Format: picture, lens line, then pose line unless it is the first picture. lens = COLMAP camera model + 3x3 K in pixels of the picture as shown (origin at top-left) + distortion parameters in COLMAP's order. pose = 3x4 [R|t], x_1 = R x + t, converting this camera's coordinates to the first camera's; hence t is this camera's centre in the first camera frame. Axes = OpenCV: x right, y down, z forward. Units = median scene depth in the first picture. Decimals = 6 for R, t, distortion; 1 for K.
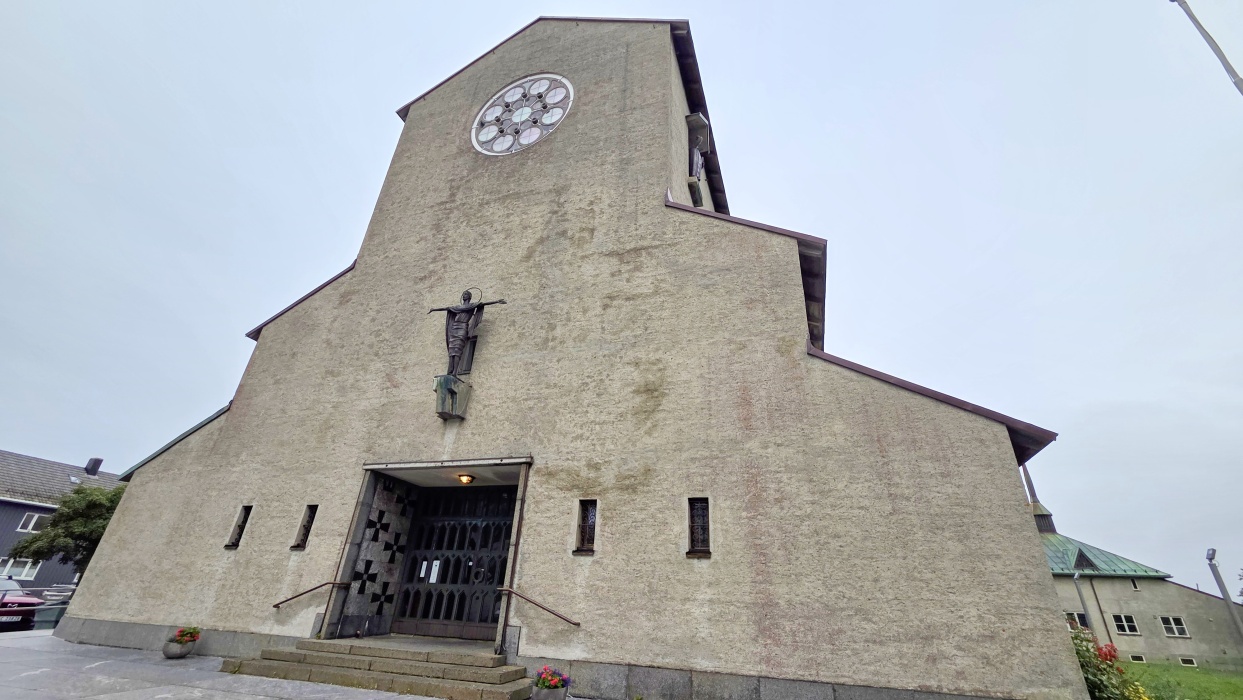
lens RADIAL K [[503.7, 0, 624.0], [0, 503.7, 357.0], [0, 0, 1]] dist [0.001202, 0.000160]
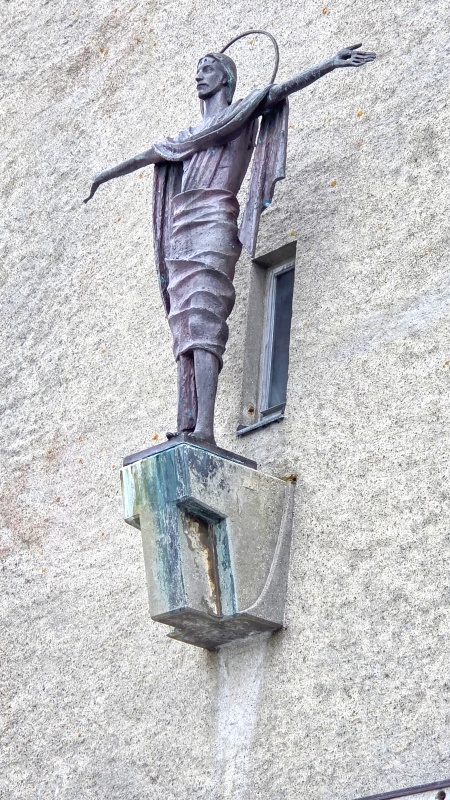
lens RADIAL K [[2254.7, 0, 225.3], [0, 2254.7, 400.9], [0, 0, 1]] dist [-0.229639, 0.000000]
pose [[0.864798, -0.196711, -0.461985, 0.118100], [0.196907, 0.979229, -0.048357, 0.067425], [0.461901, -0.049149, 0.885569, 0.145280]]
